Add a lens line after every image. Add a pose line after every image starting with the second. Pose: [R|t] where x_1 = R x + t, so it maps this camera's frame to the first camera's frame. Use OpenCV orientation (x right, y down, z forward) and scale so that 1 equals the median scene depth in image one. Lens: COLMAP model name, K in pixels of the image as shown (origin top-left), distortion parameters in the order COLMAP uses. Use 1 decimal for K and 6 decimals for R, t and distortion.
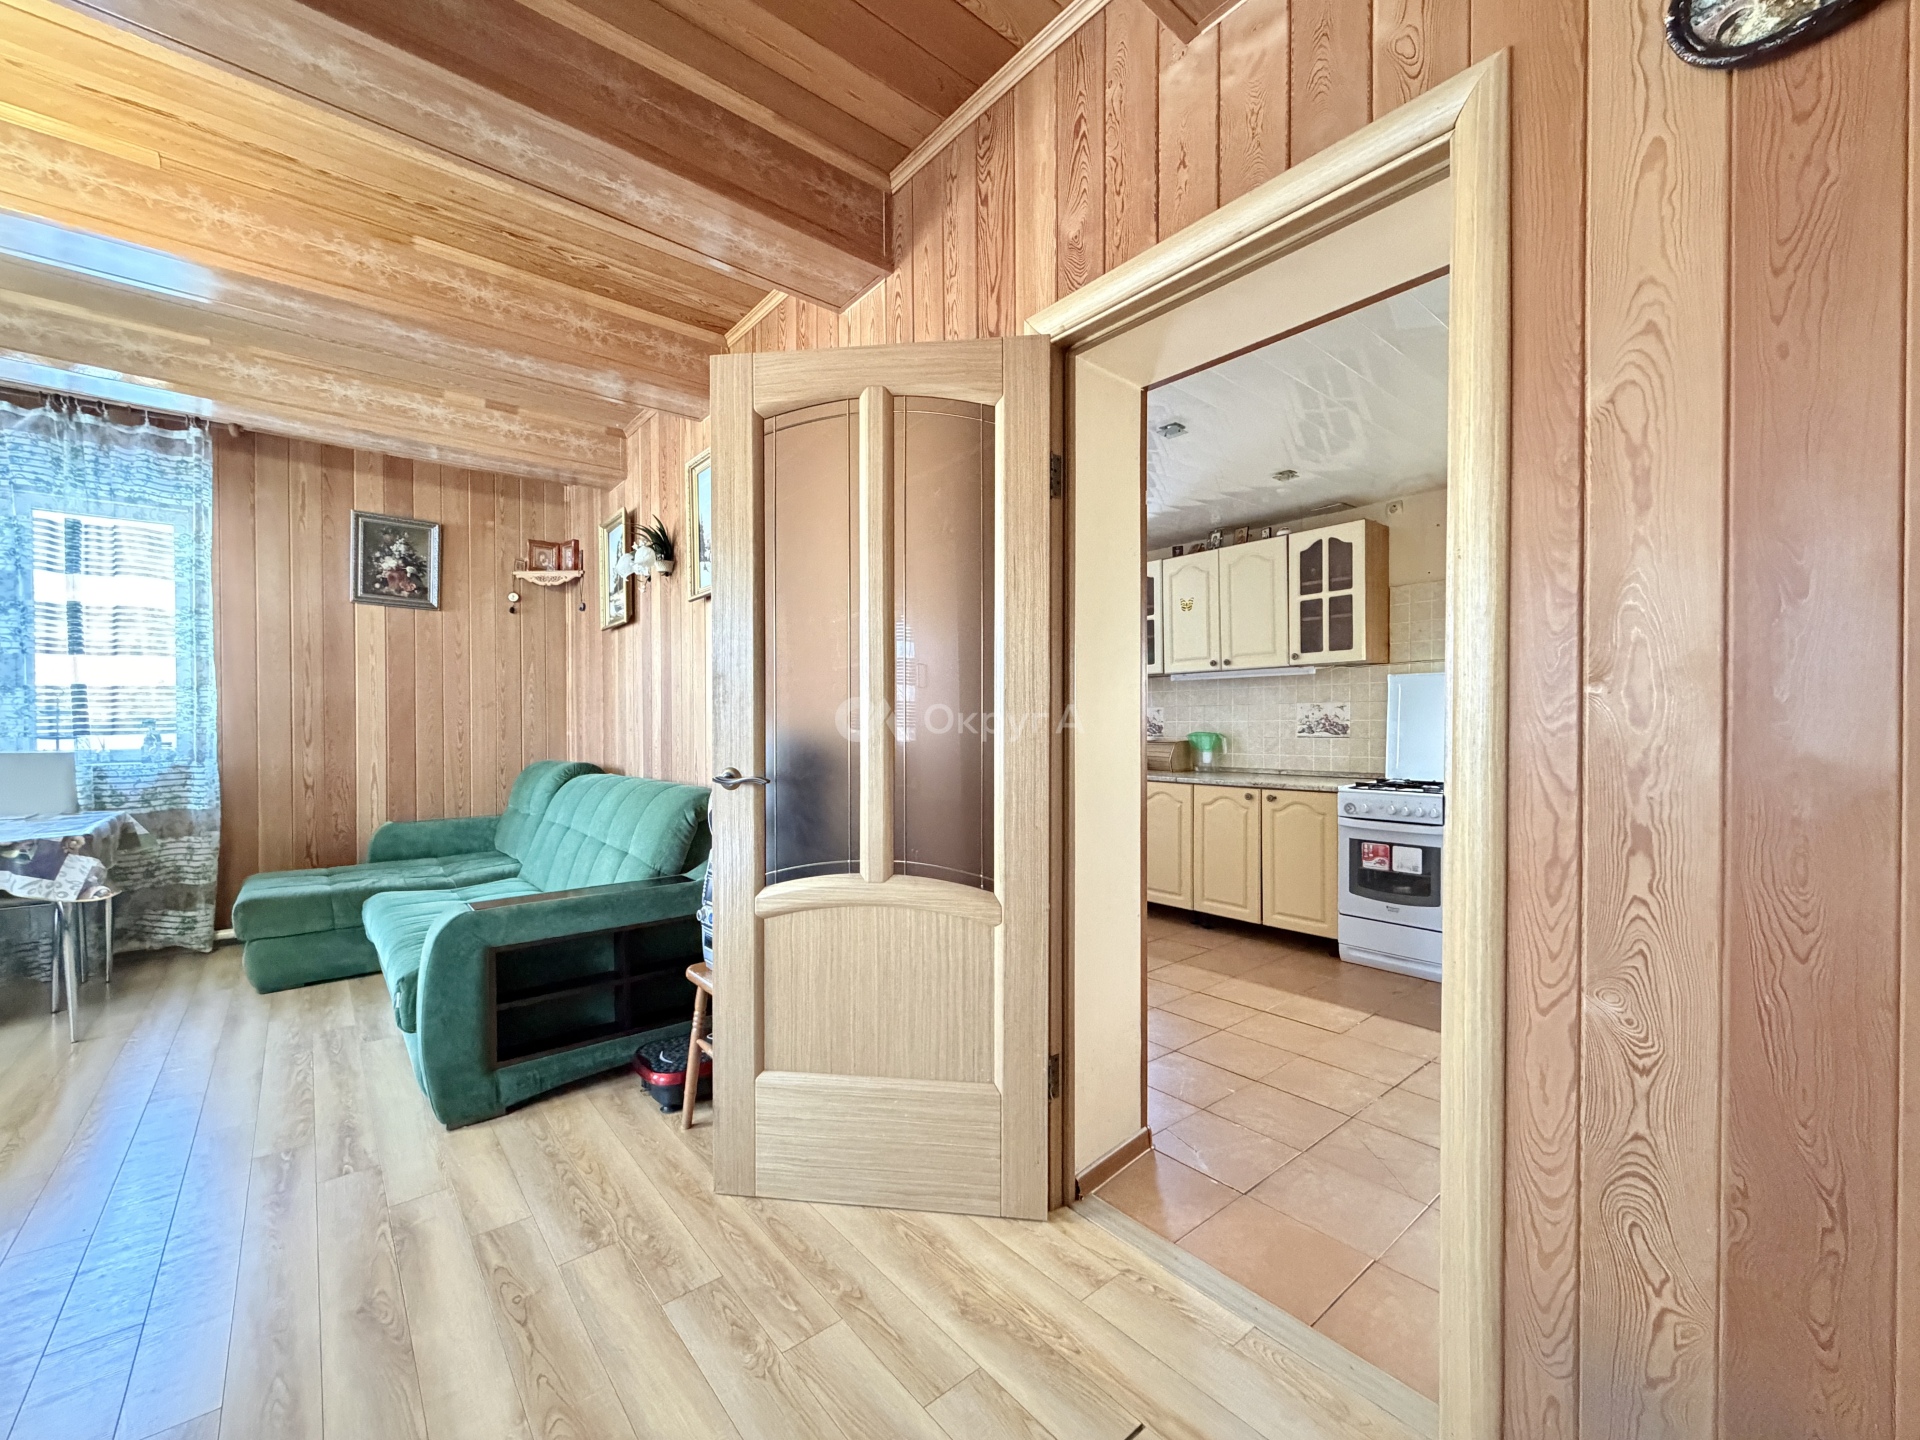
lens RADIAL K [[775.9, 0, 956.1], [0, 775.9, 734.4], [0, 0, 1]] dist [0.000438, 0.000085]
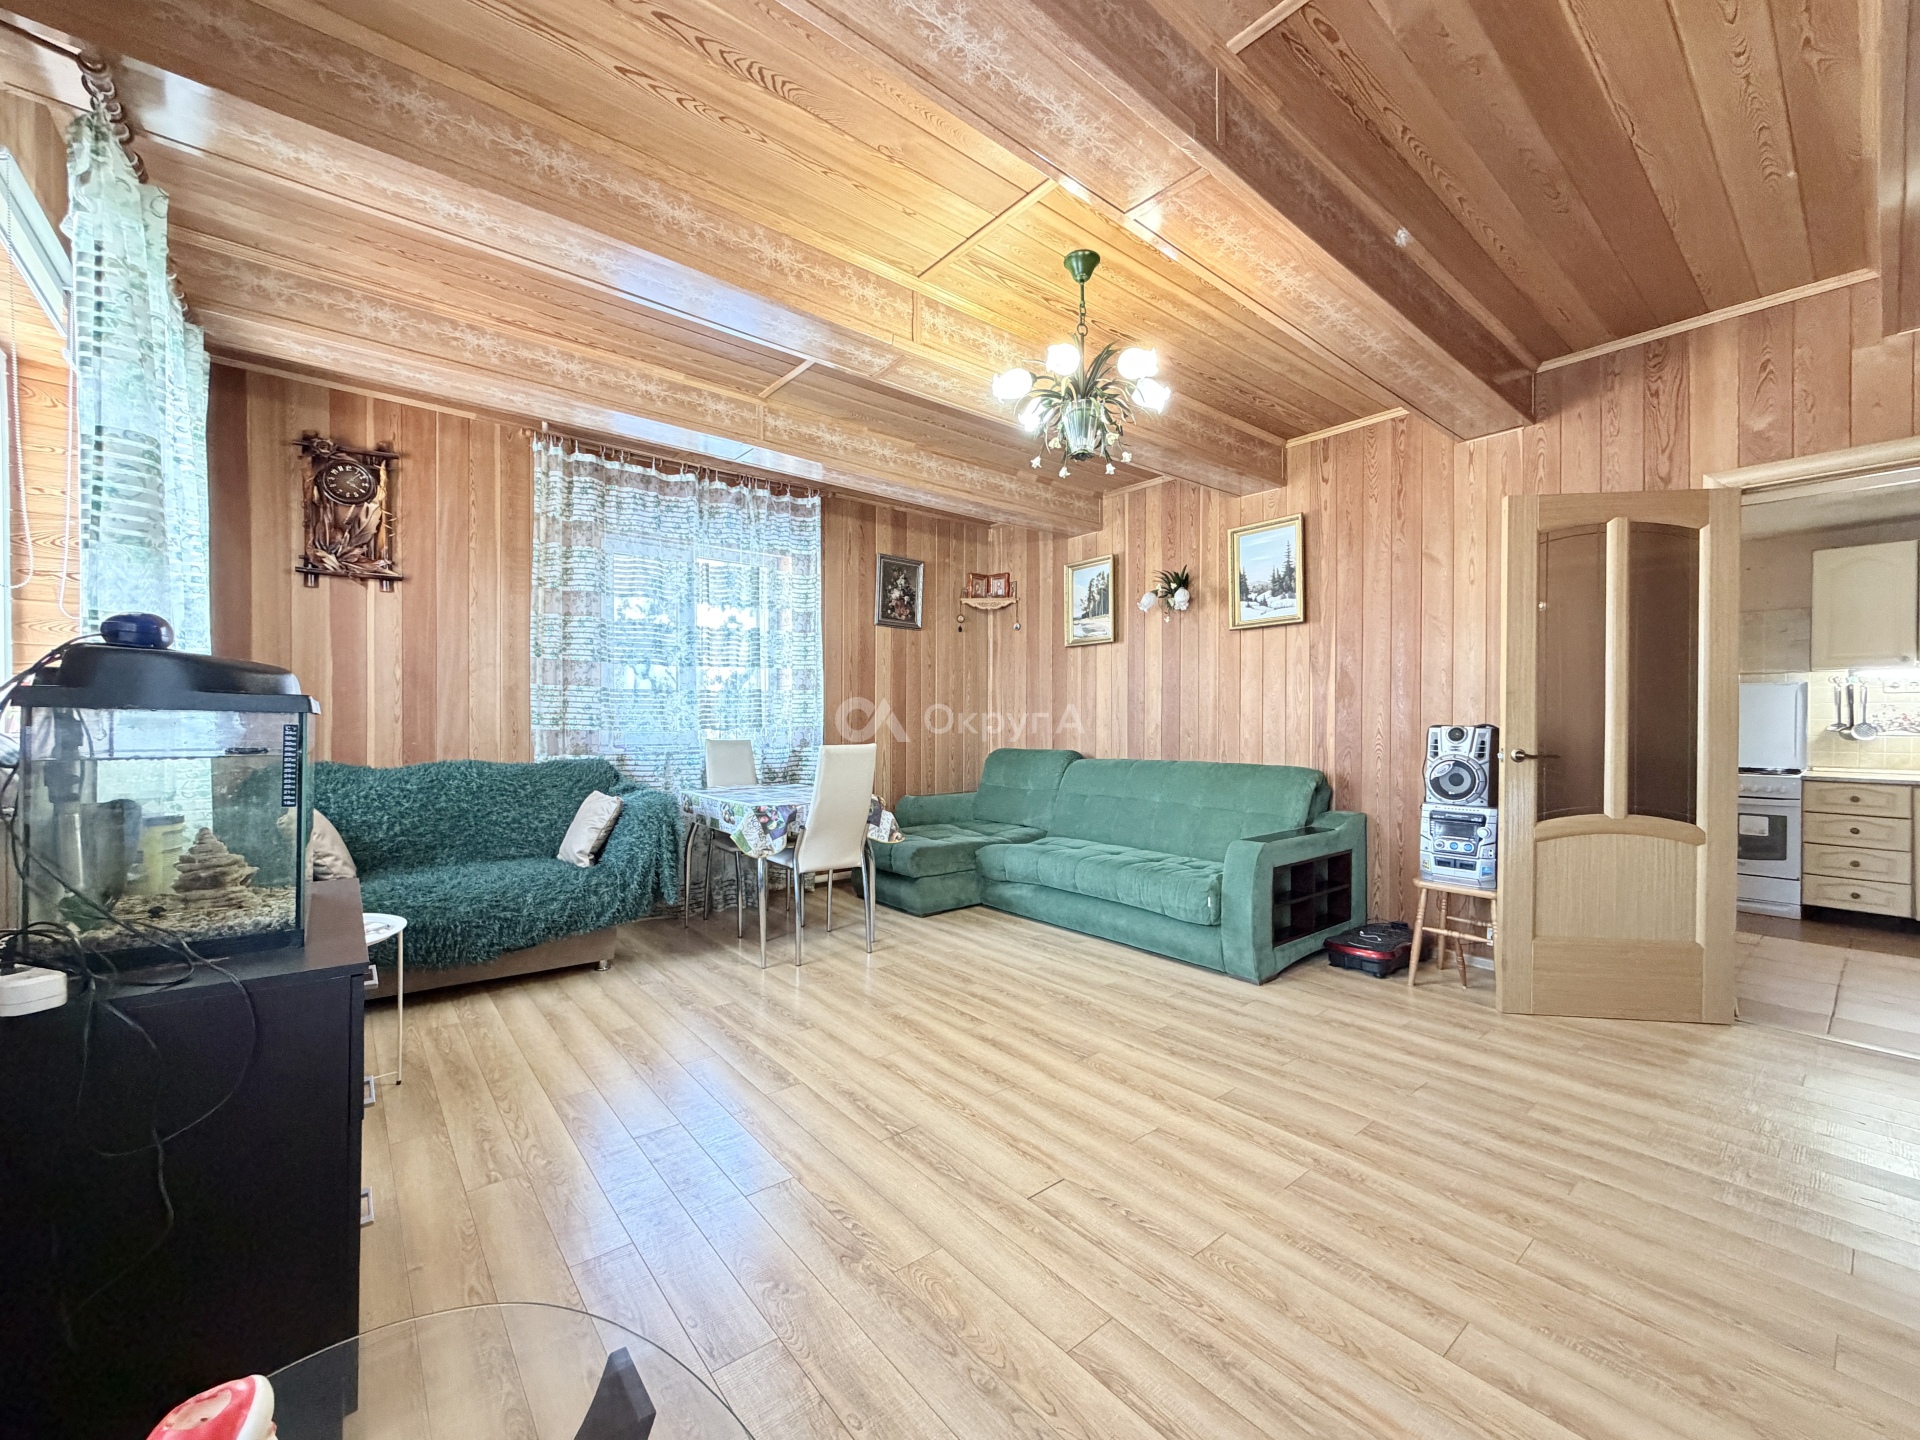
lens RADIAL K [[768.7, 0, 960.9], [0, 768.7, 727.7], [0, 0, 1]] dist [0.000990, 0.000073]
pose [[0.999929, 0.004285, -0.011120, -0.742079], [-0.004332, 0.999982, -0.004202, 0.005475], [0.011102, 0.004250, 0.999929, -0.322028]]
